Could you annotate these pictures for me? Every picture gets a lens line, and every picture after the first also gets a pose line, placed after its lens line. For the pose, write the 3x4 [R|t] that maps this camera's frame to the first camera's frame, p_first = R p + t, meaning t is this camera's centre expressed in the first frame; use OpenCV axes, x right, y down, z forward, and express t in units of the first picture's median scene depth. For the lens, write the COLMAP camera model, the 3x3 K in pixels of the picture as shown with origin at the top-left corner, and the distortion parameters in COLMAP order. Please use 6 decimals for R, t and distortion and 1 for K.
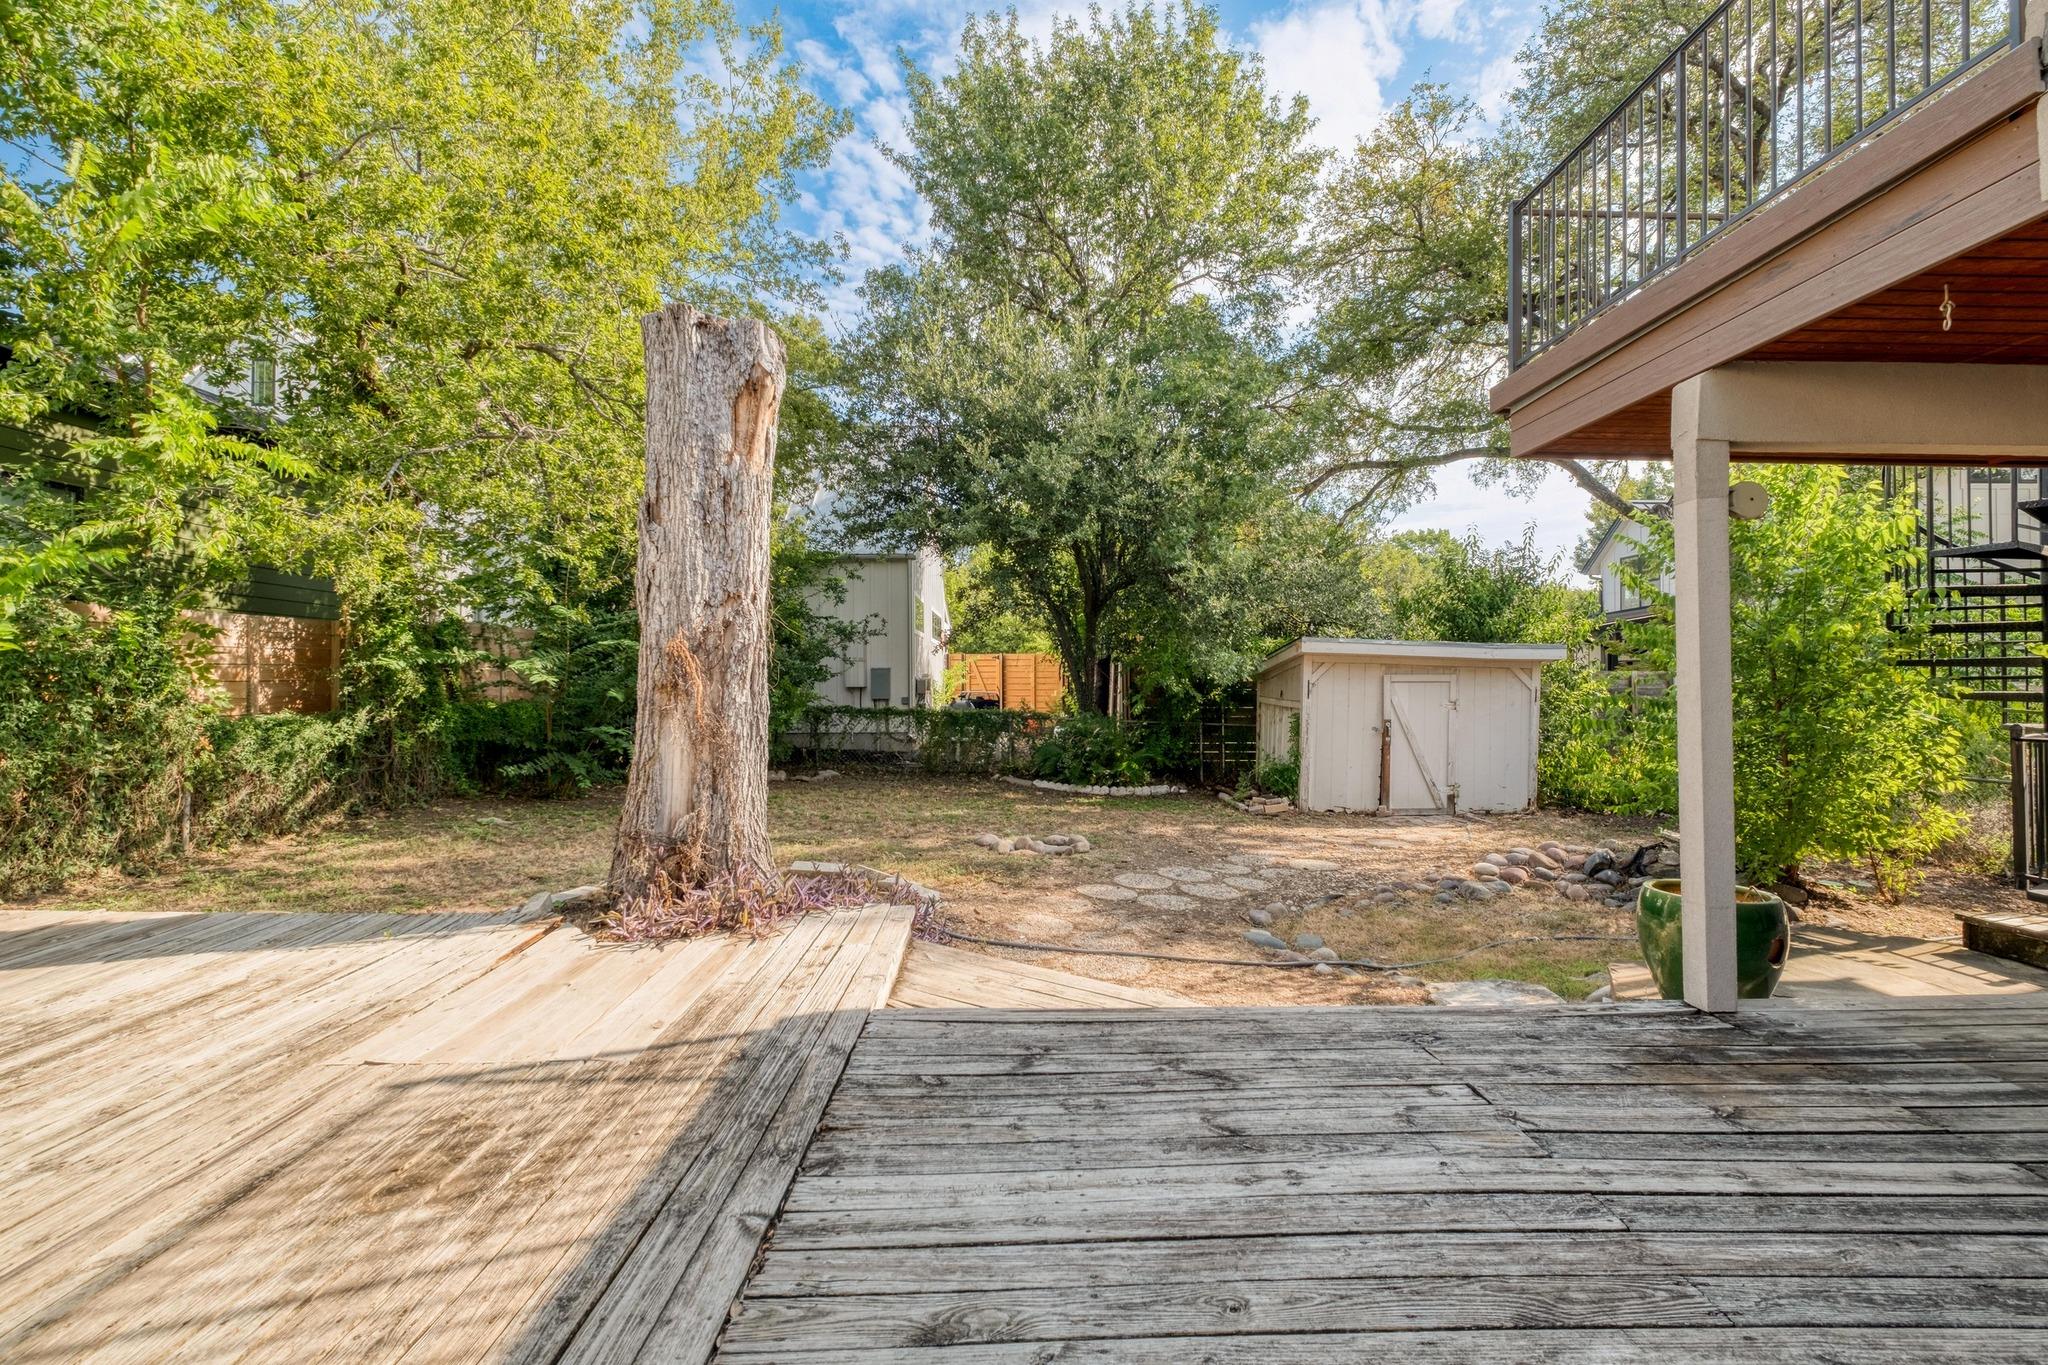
lens RADIAL K [[888.0, 0, 1030.5], [0, 888.0, 669.3], [0, 0, 1]] dist [-0.002271, -0.000814]
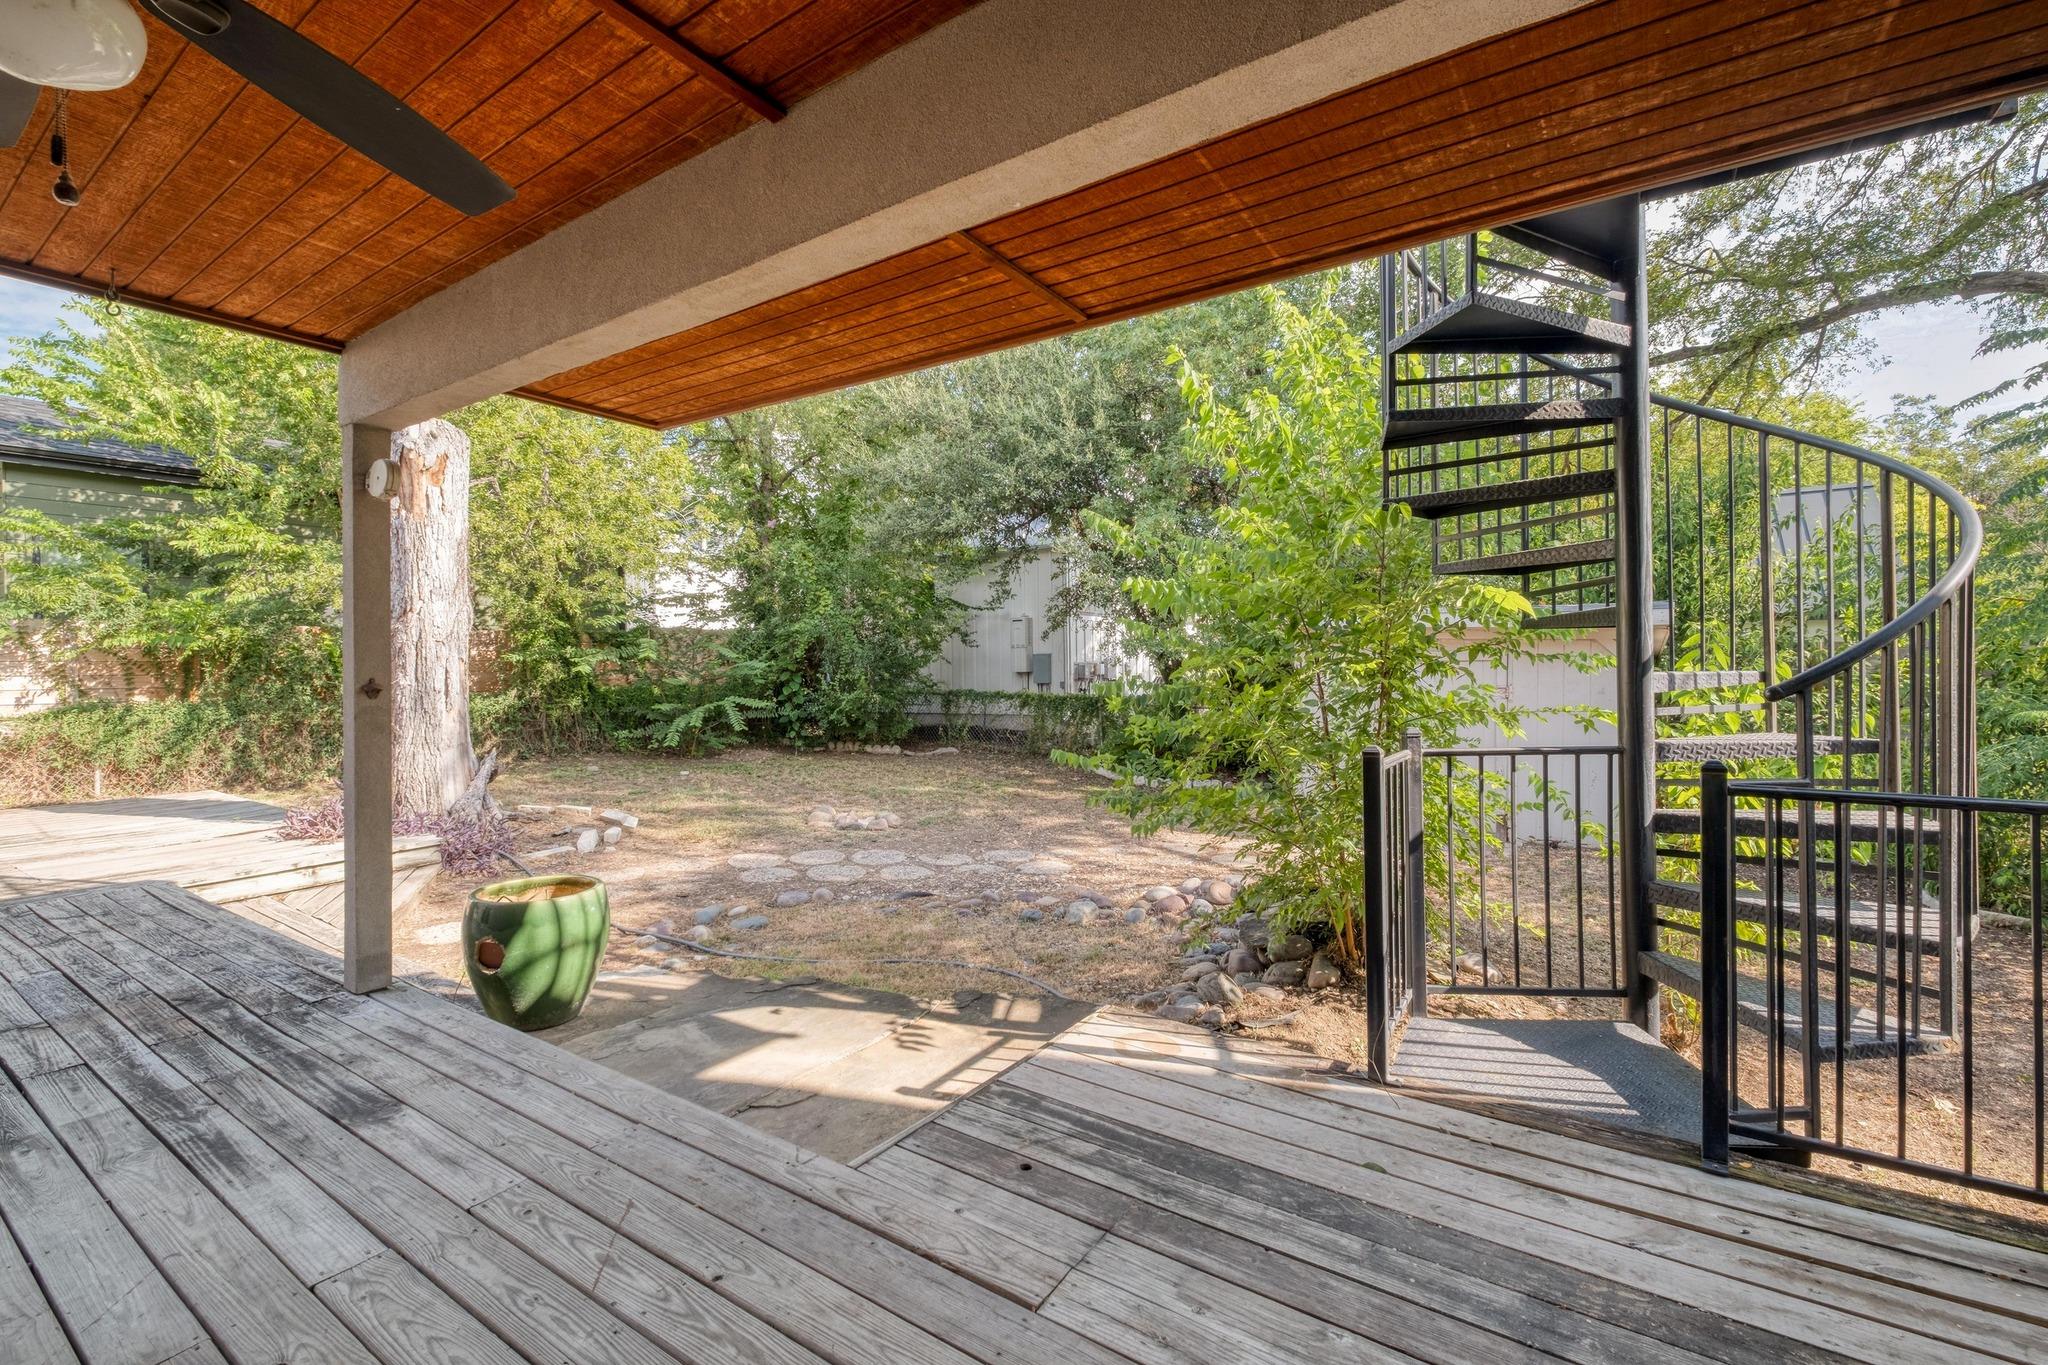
lens RADIAL K [[888.0, 0, 1030.5], [0, 888.0, 669.3], [0, 0, 1]] dist [-0.002271, -0.000814]
pose [[0.821959, -0.006720, -0.569507, 0.850152], [0.016858, 0.999779, 0.012533, 0.006737], [0.569297, -0.019903, 0.821891, 0.259837]]
